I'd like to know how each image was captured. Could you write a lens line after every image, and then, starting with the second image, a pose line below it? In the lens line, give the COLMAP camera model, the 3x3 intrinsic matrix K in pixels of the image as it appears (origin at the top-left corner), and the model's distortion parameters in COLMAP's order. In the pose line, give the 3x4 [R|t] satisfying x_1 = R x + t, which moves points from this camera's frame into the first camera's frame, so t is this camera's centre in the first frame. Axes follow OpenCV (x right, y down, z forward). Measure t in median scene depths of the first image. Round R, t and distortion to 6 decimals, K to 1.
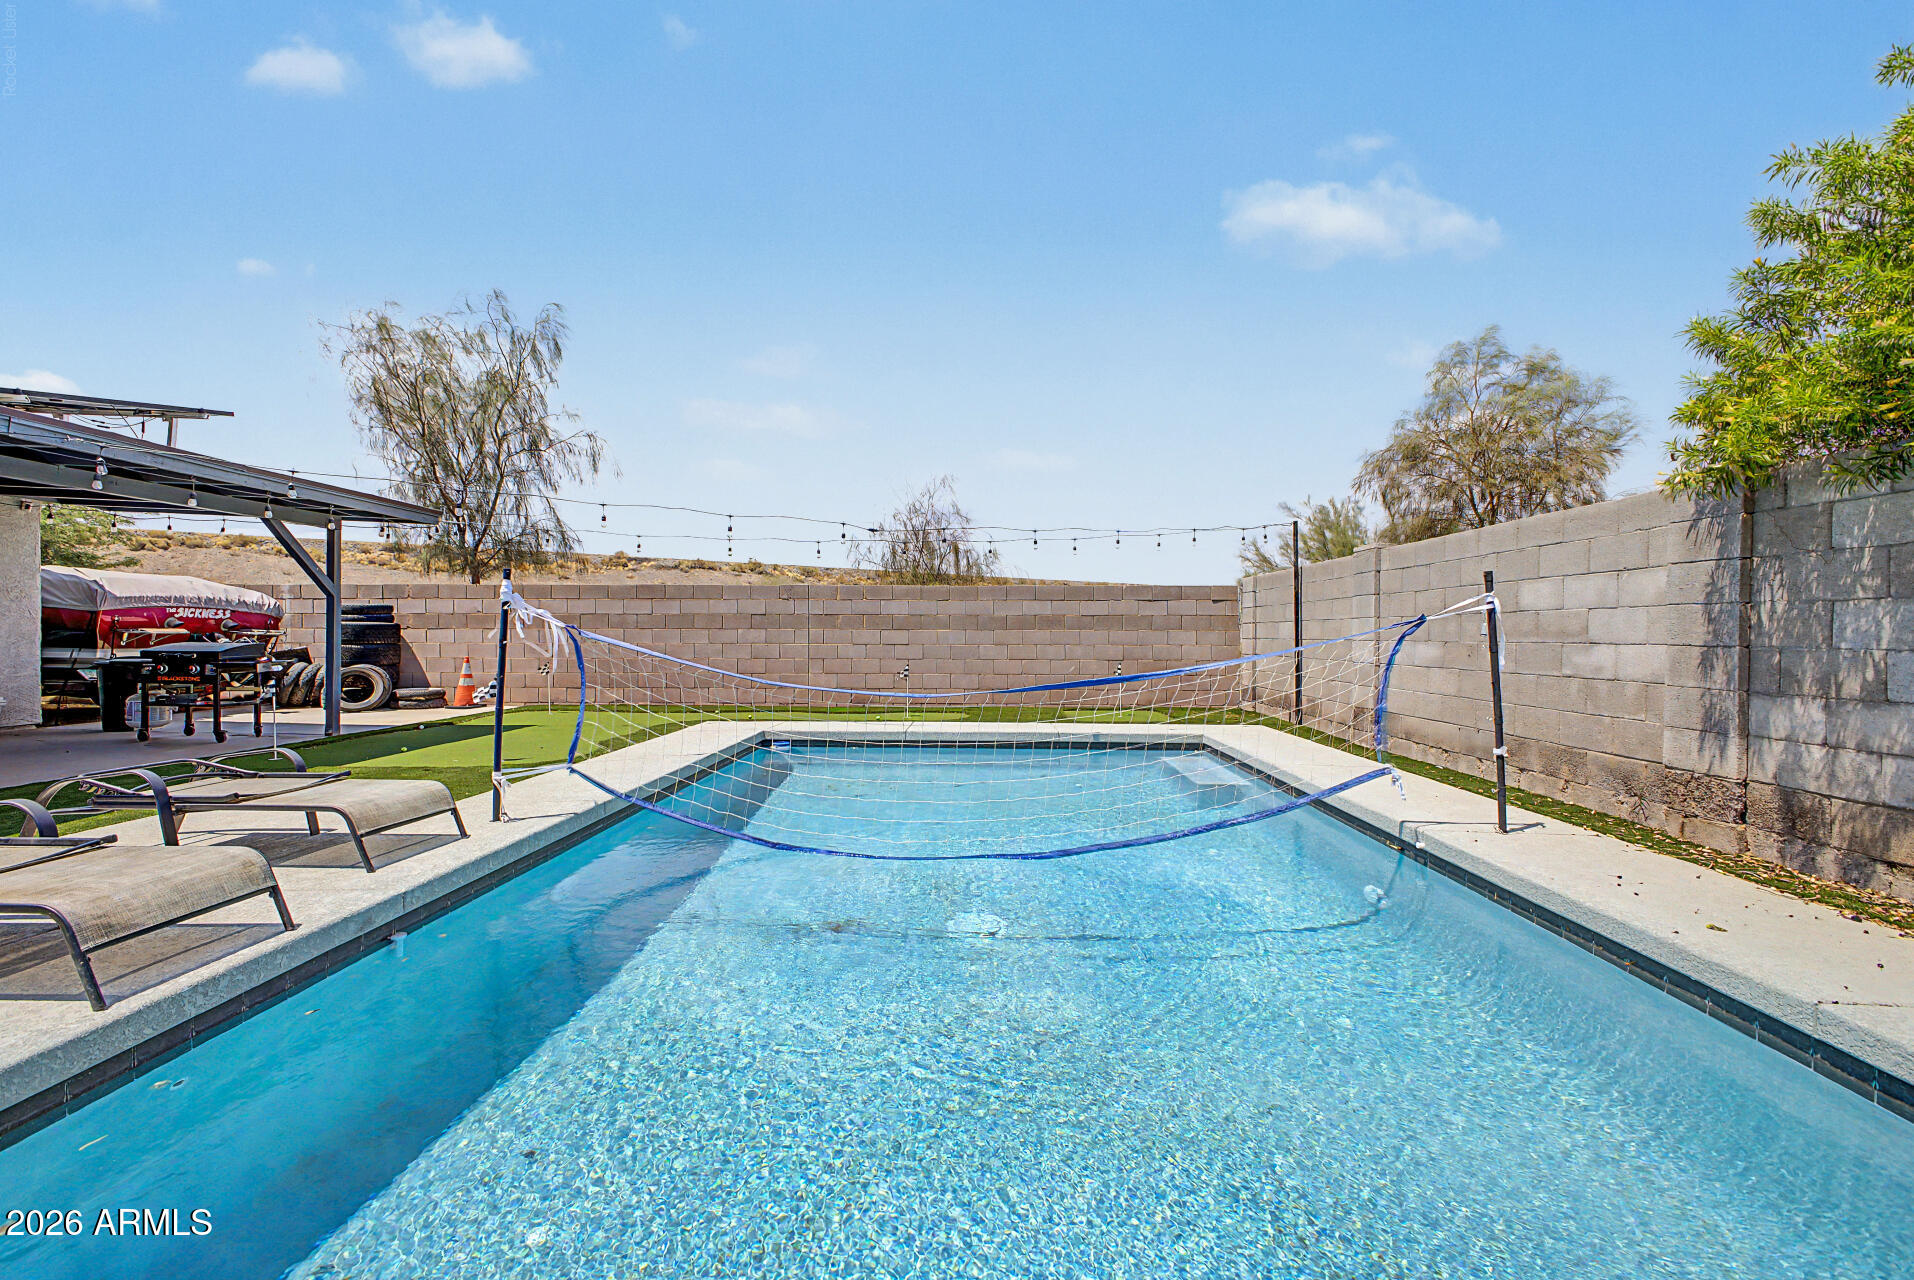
lens RADIAL K [[764.9, 0, 960.1], [0, 764.9, 633.6], [0, 0, 1]] dist [0.020385, -0.002525]
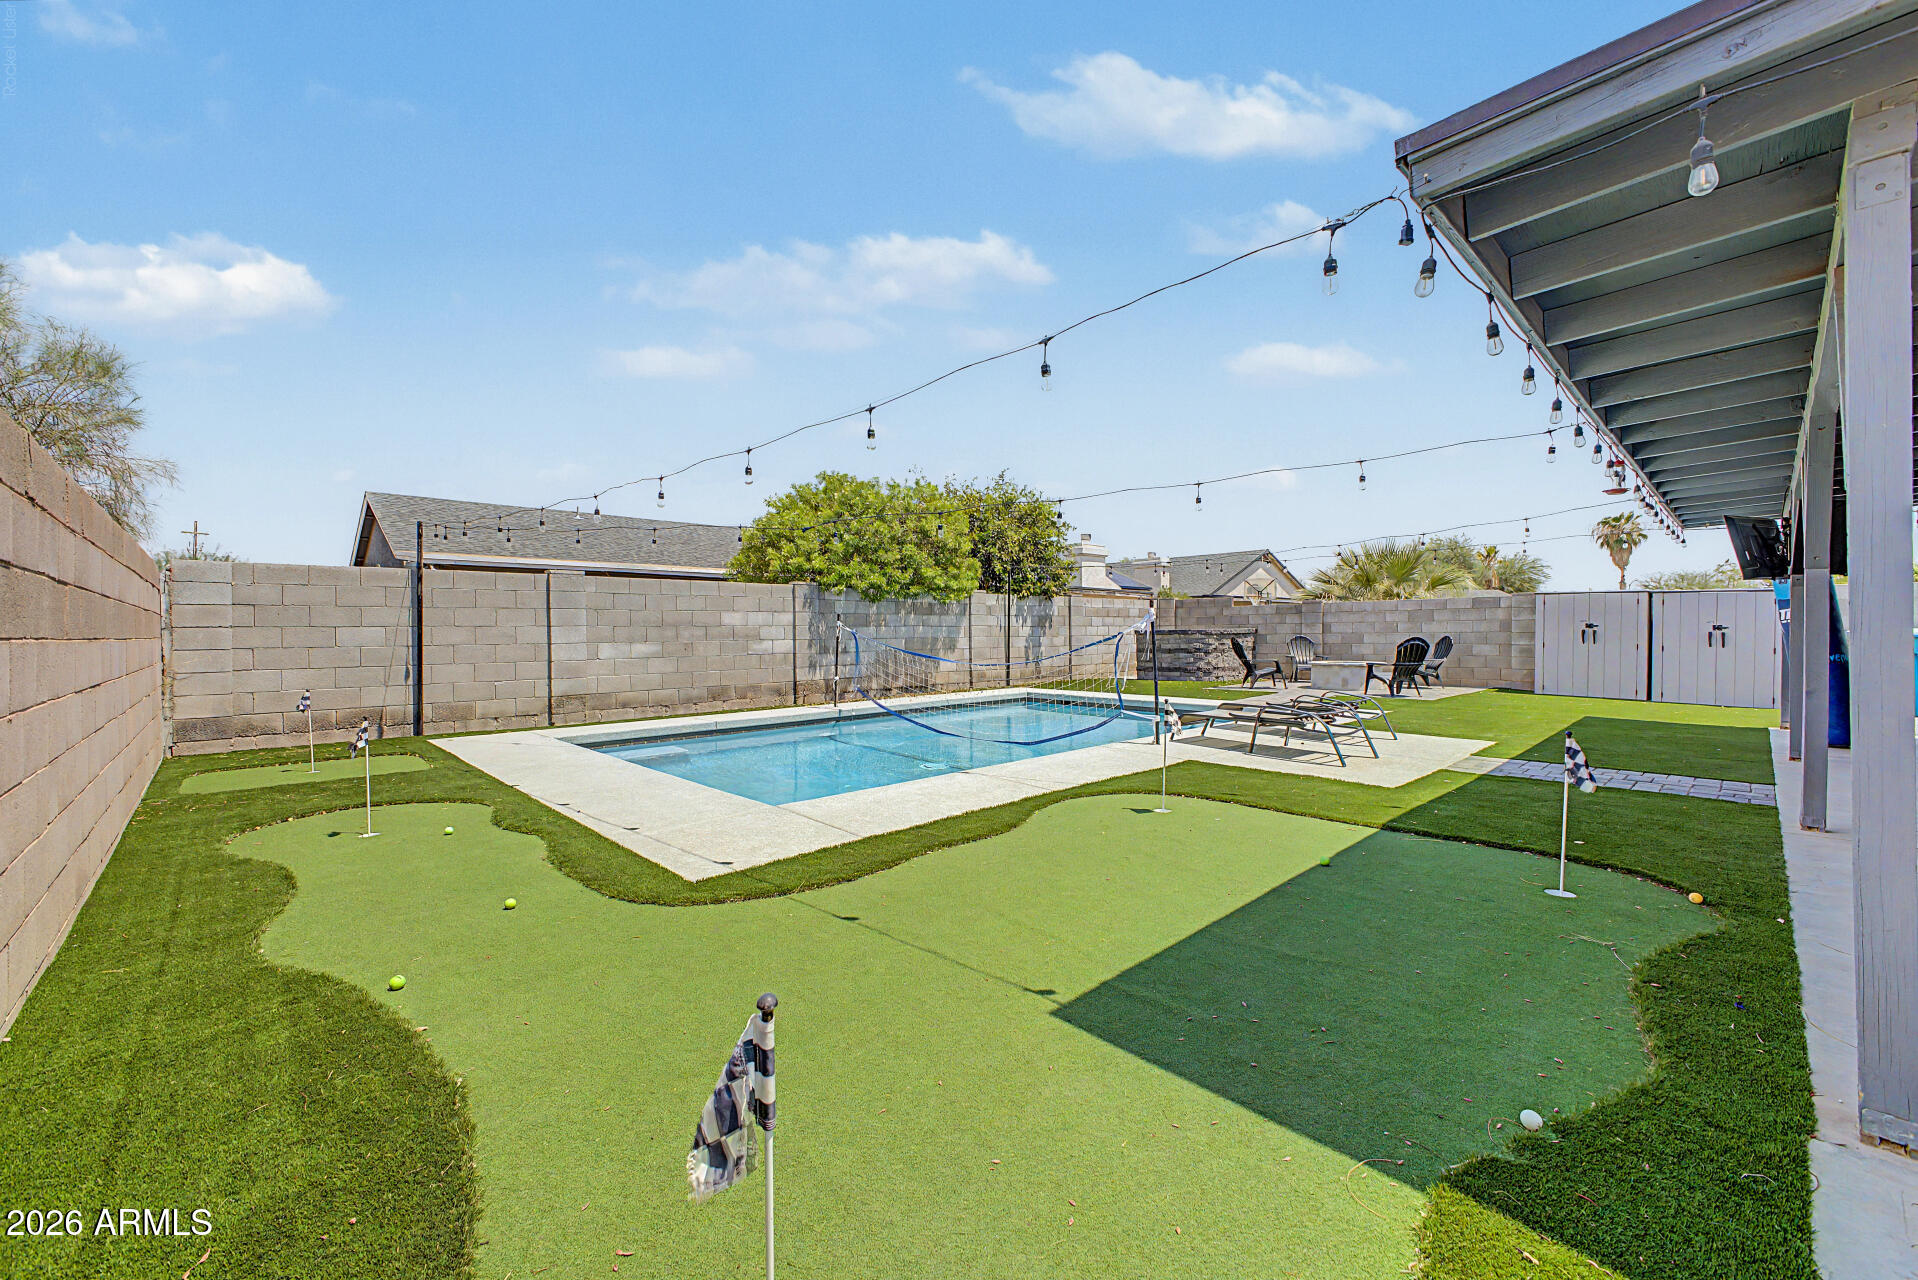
lens RADIAL K [[766.5, 0, 951.5], [0, 766.5, 622.3], [0, 0, 1]] dist [0.020385, -0.002525]
pose [[-0.702054, 0.012904, 0.712007, -0.662705], [0.006531, 0.999910, -0.011682, -0.005600], [-0.712094, -0.003551, -0.702075, 1.129123]]
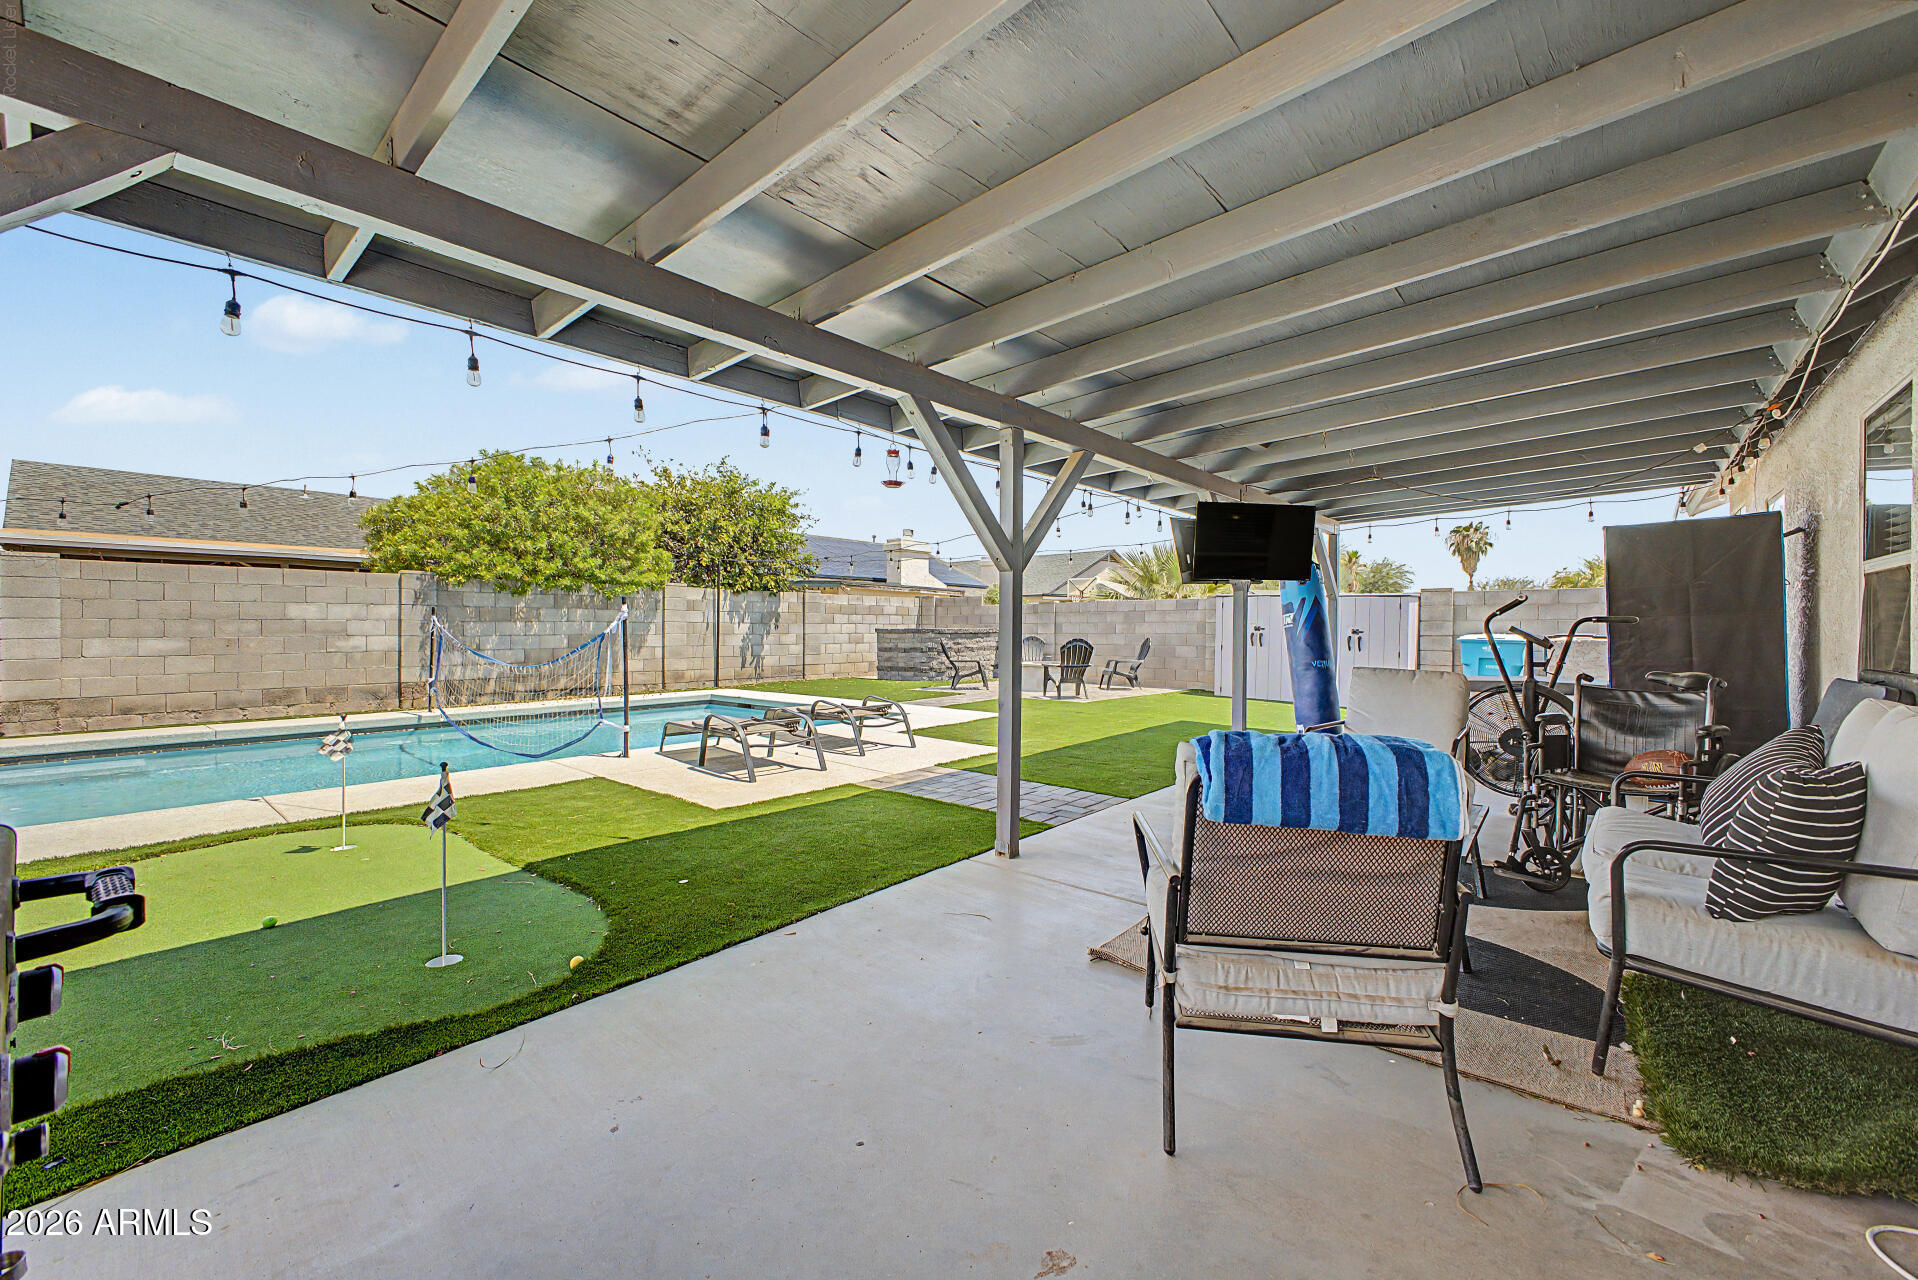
lens RADIAL K [[766.5, 0, 953.8], [0, 766.5, 632.5], [0, 0, 1]] dist [0.020385, -0.002525]
pose [[-0.770683, -0.006418, 0.637187, -0.922295], [-0.002905, 0.999974, 0.006557, -0.008293], [-0.637212, 0.003202, -0.770682, 0.789267]]
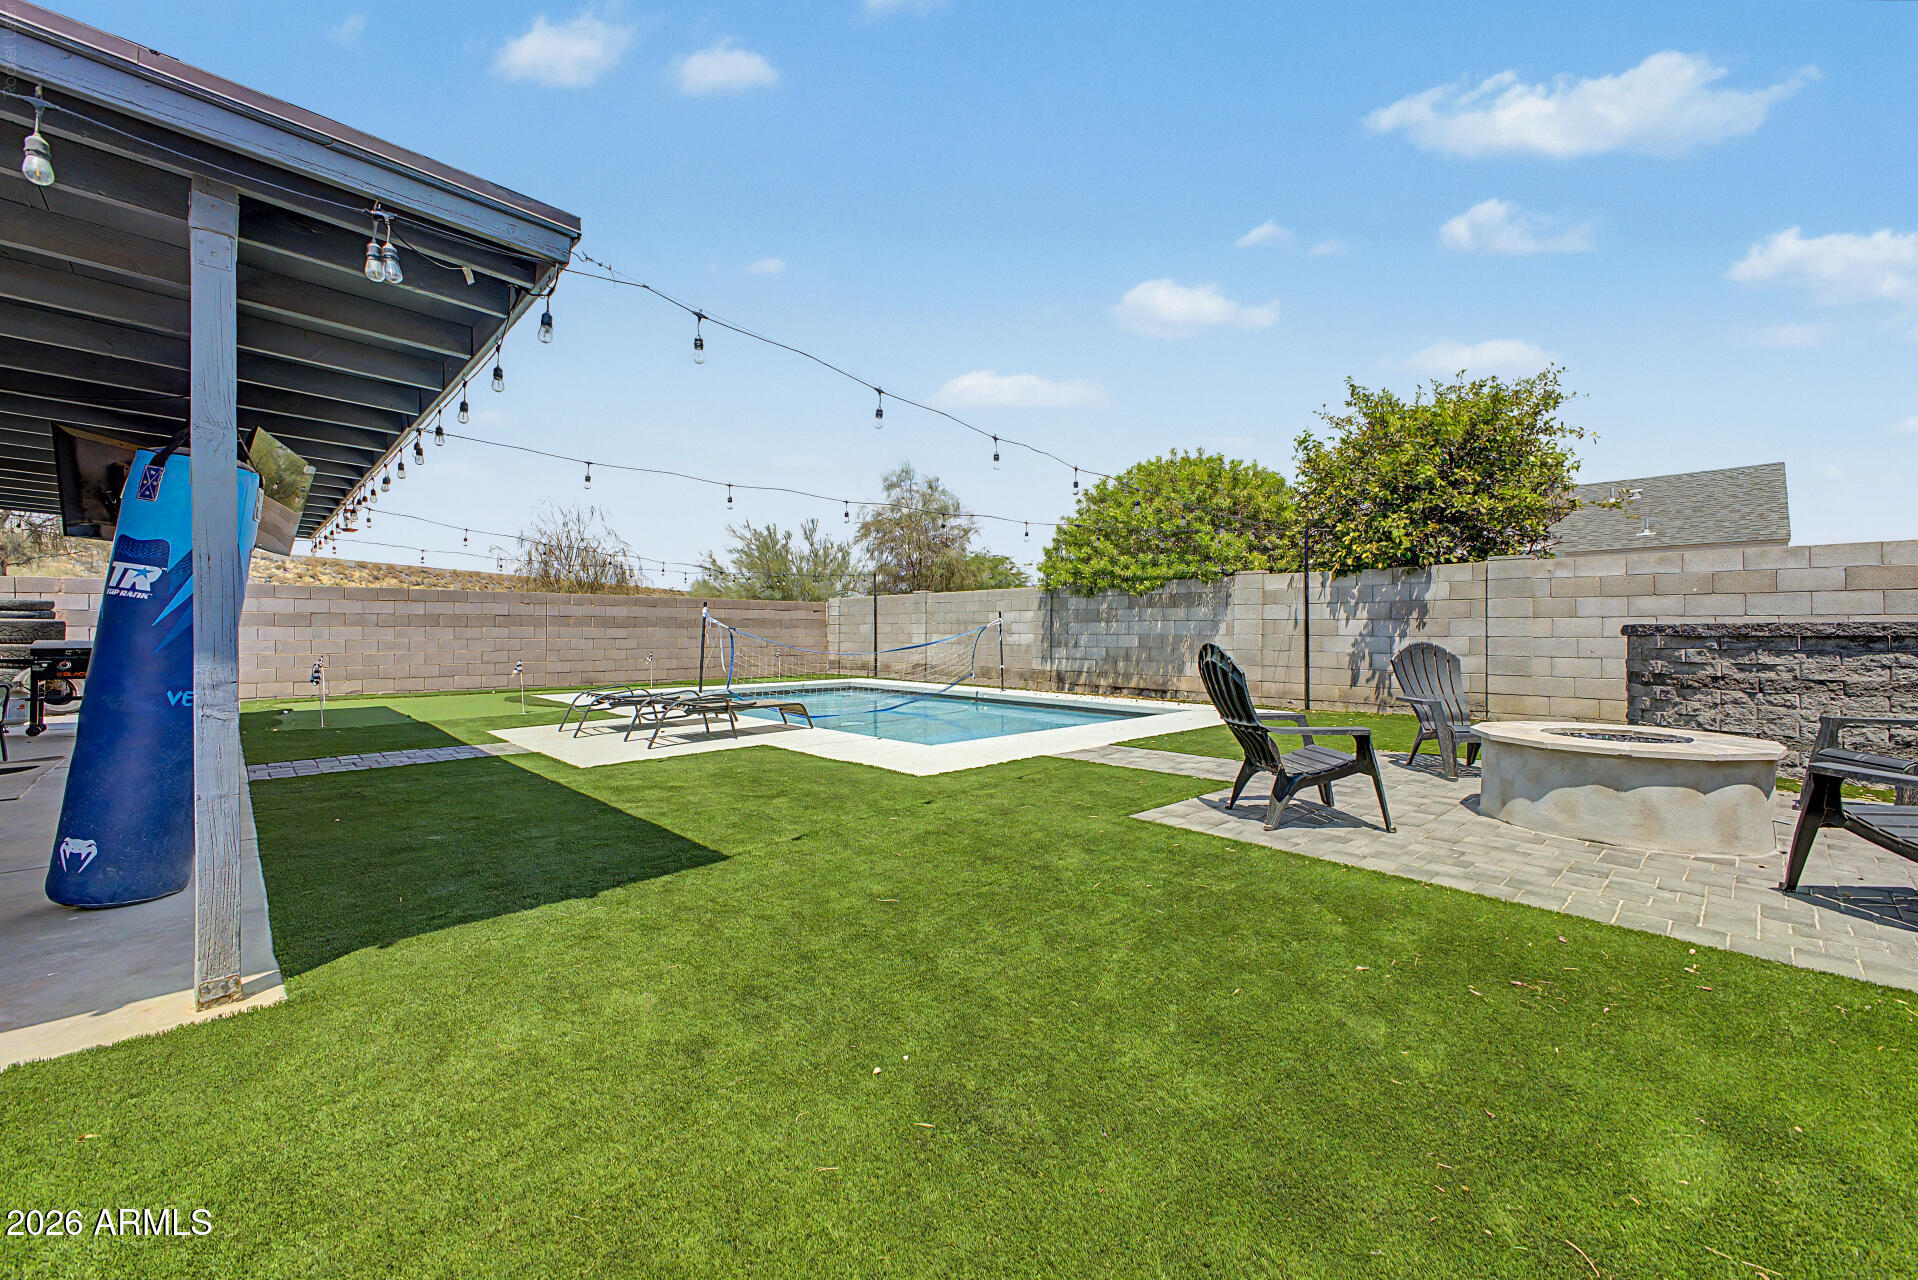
lens RADIAL K [[766.5, 0, 965.7], [0, 766.5, 628.1], [0, 0, 1]] dist [0.020385, -0.002525]
pose [[0.703171, 0.000903, 0.711020, -0.717470], [0.000515, 0.999998, -0.001780, -0.002290], [-0.711020, 0.001618, 0.703170, -0.487912]]
